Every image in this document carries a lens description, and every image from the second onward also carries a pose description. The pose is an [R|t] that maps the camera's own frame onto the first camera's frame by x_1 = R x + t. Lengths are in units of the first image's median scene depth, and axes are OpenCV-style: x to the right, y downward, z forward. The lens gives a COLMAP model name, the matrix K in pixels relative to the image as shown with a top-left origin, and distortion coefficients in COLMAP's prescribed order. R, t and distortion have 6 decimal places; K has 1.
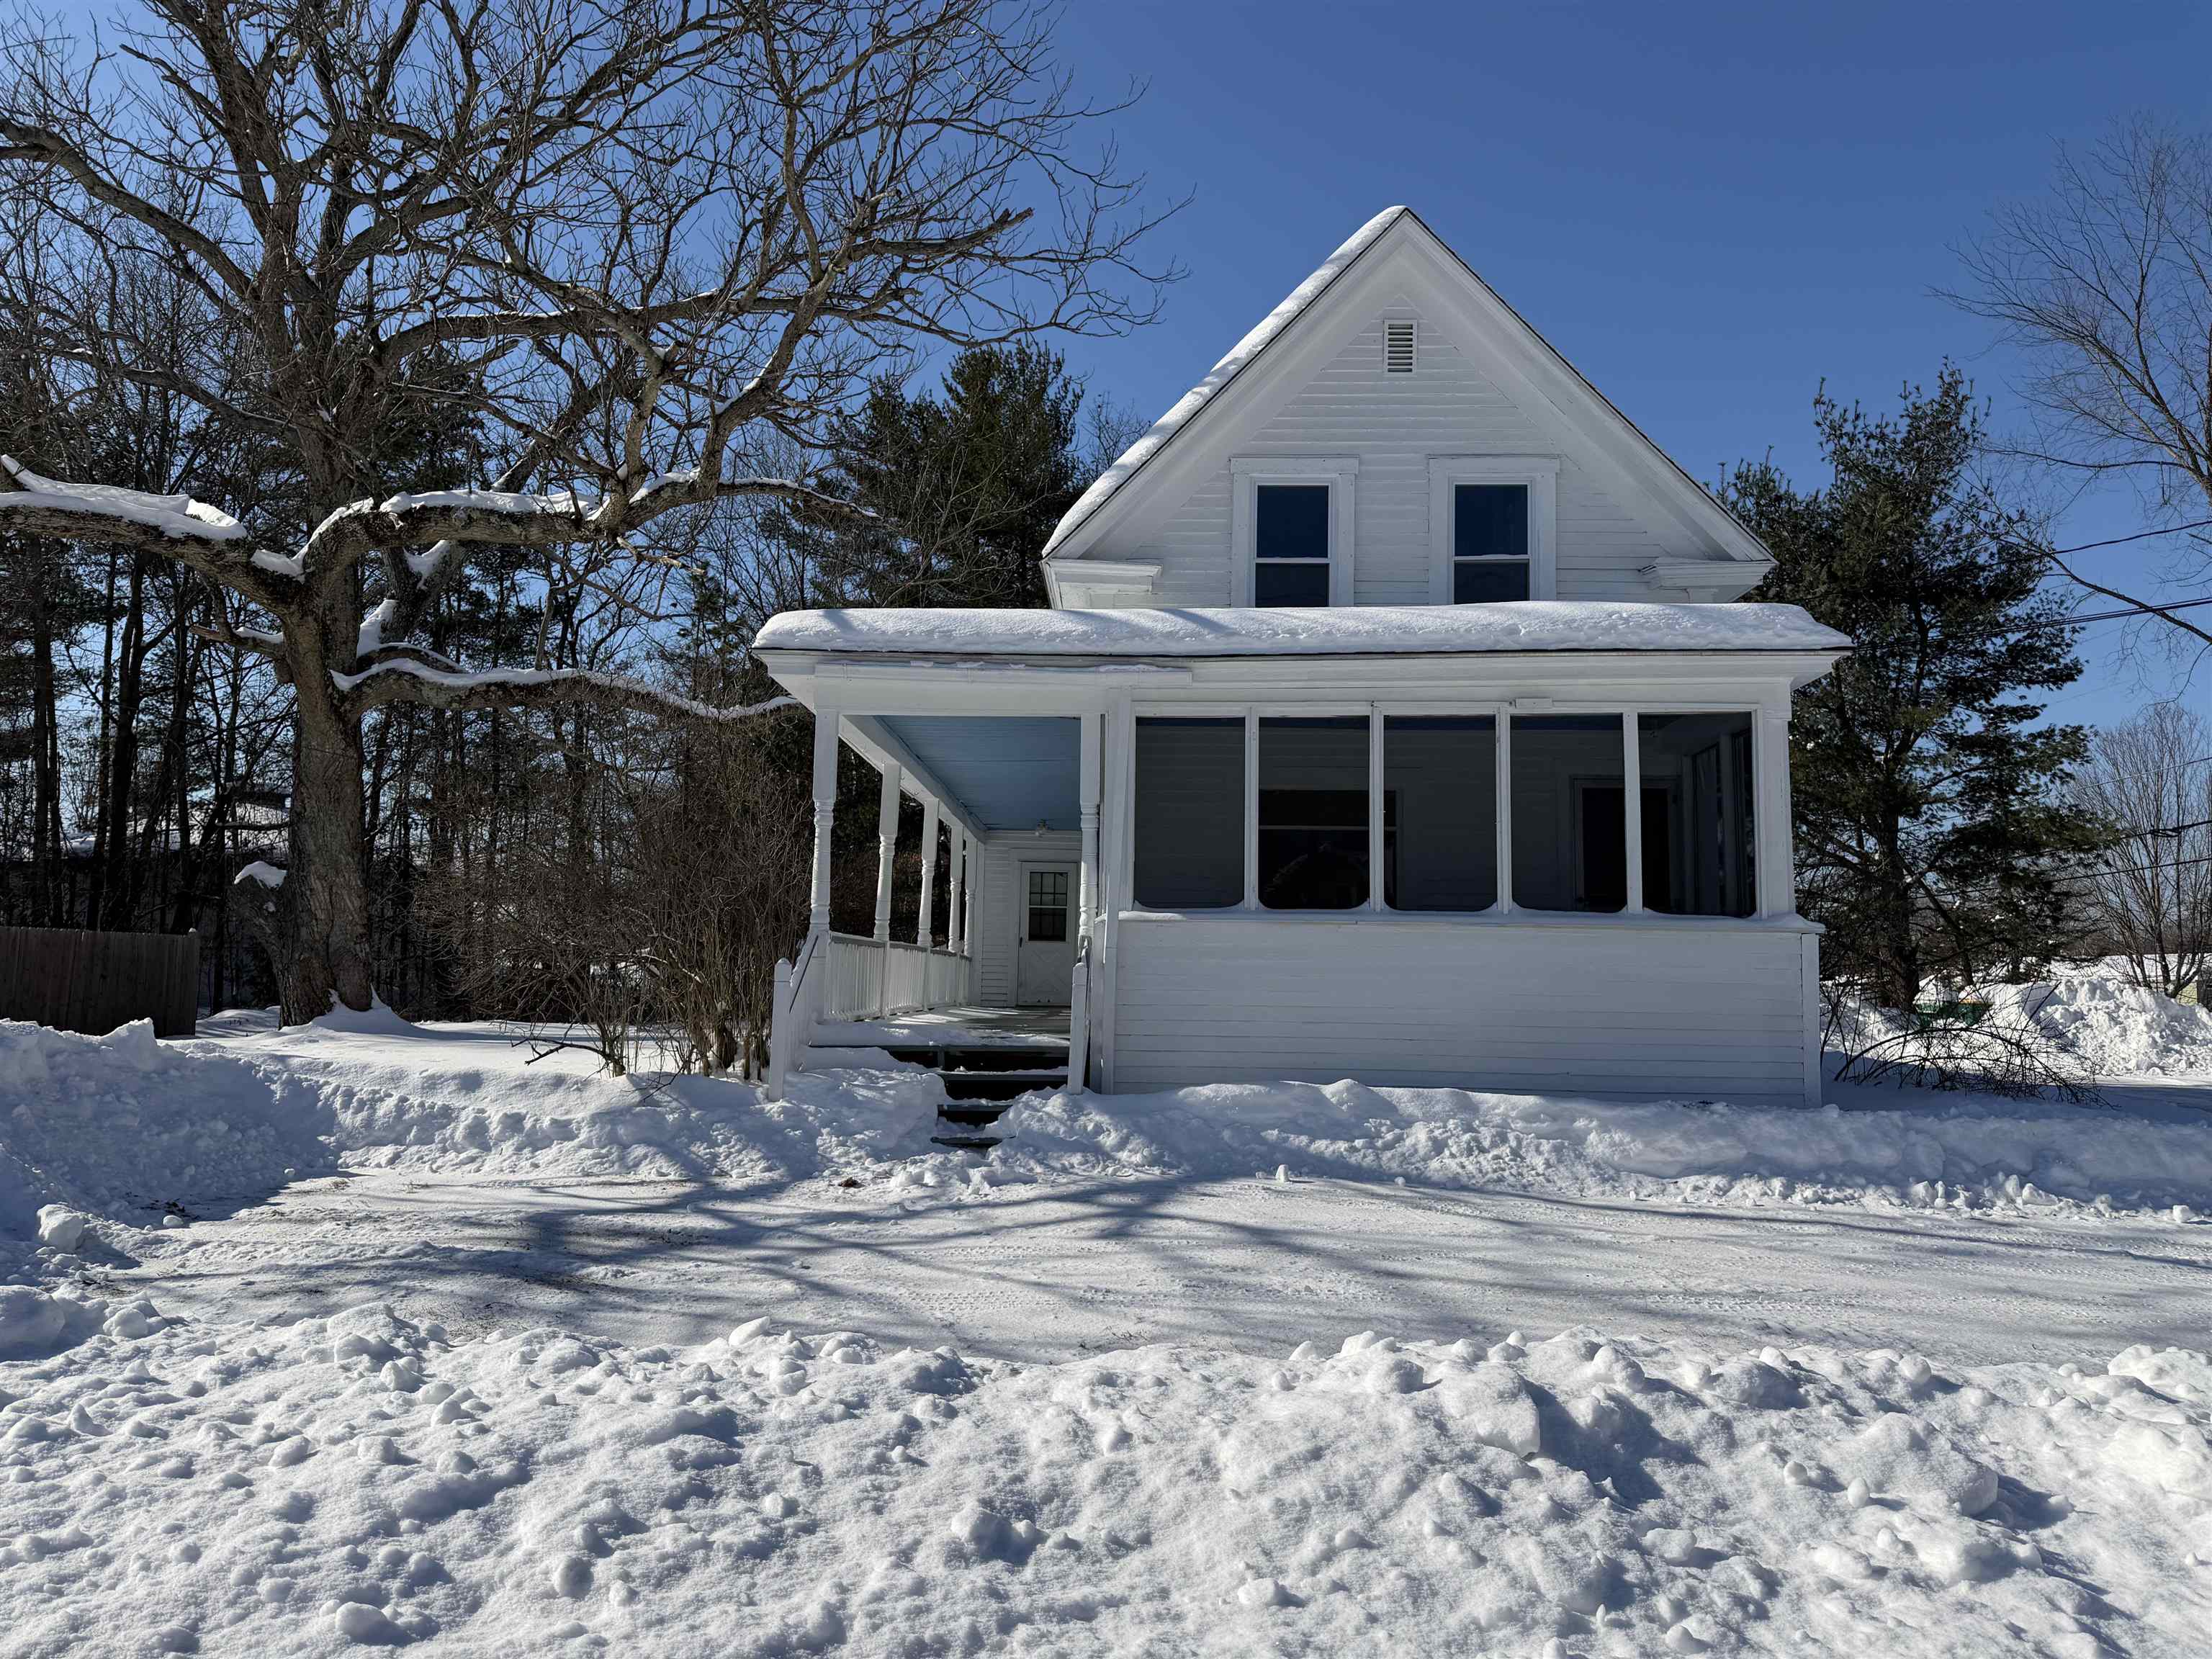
lens RADIAL K [[1556.9, 0, 1107.8], [0, 1556.9, 812.3], [0, 0, 1]] dist [0.039210, -0.000747]
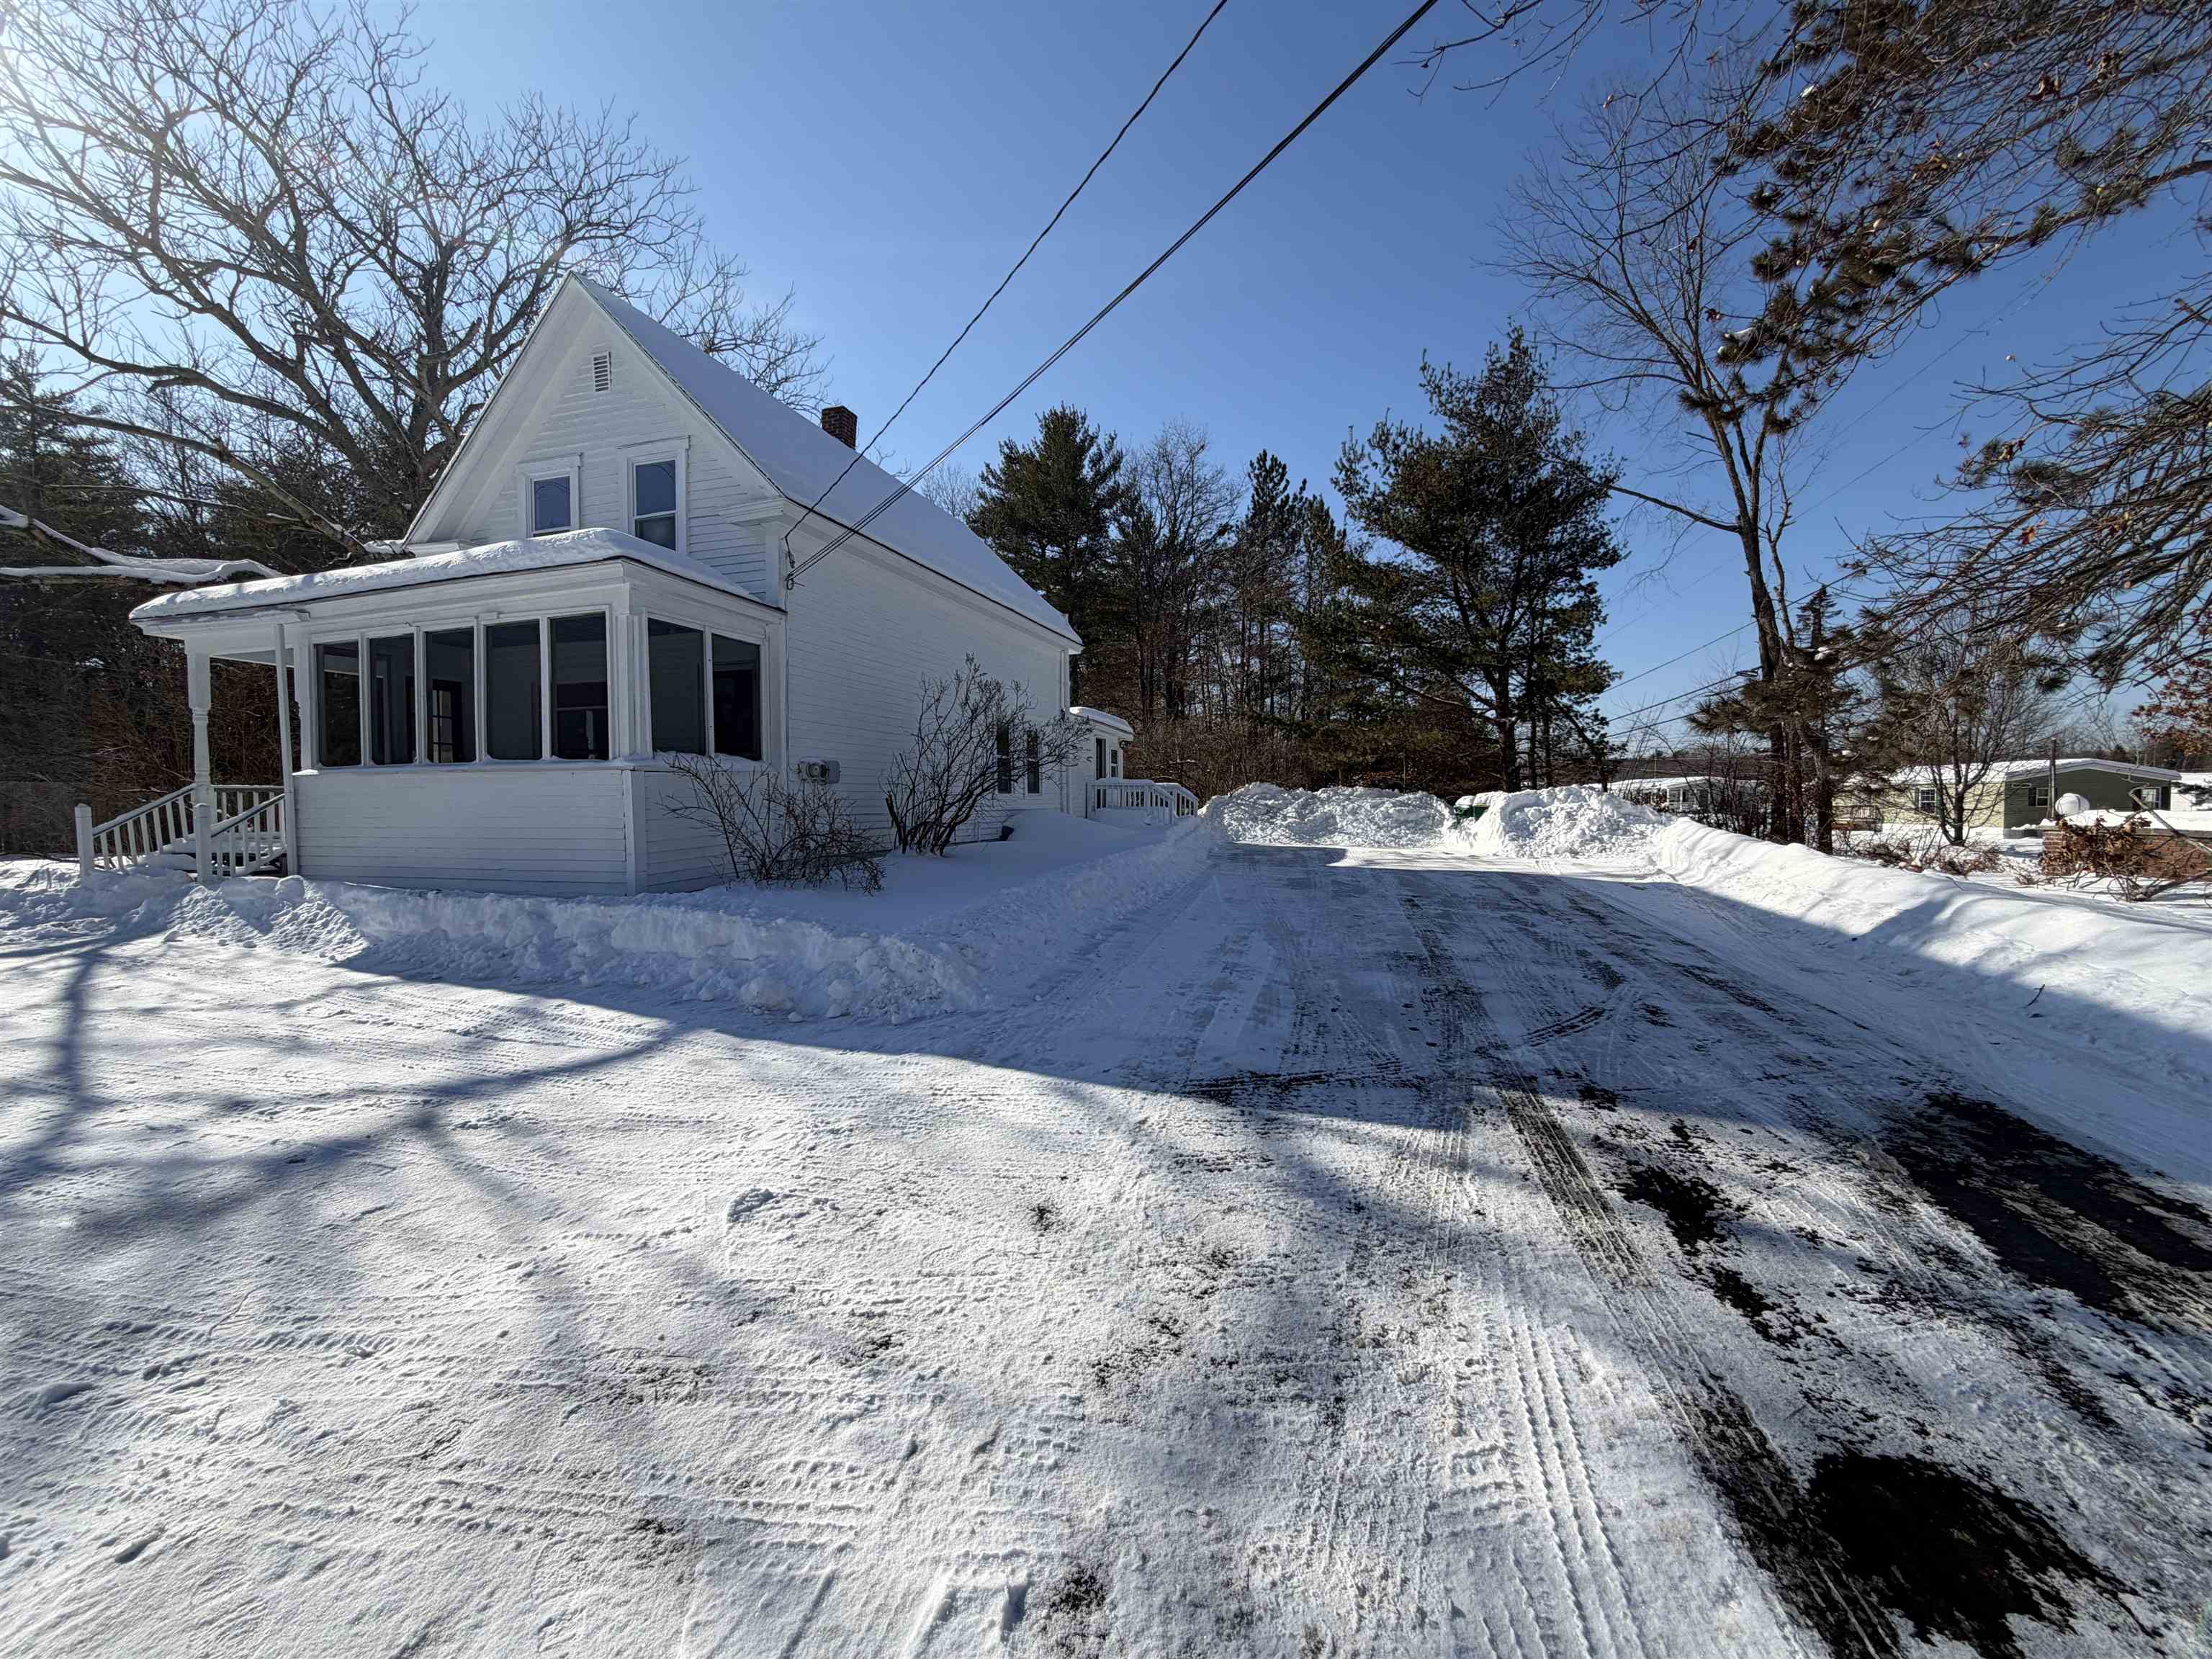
lens RADIAL K [[879.5, 0, 1099.1], [0, 879.5, 834.8], [0, 0, 1]] dist [0.000826, -0.000284]
pose [[0.955804, -0.004064, -0.293978, 0.812088], [0.048363, 0.988457, 0.143575, 0.030411], [0.290001, -0.151447, 0.944967, 0.279773]]
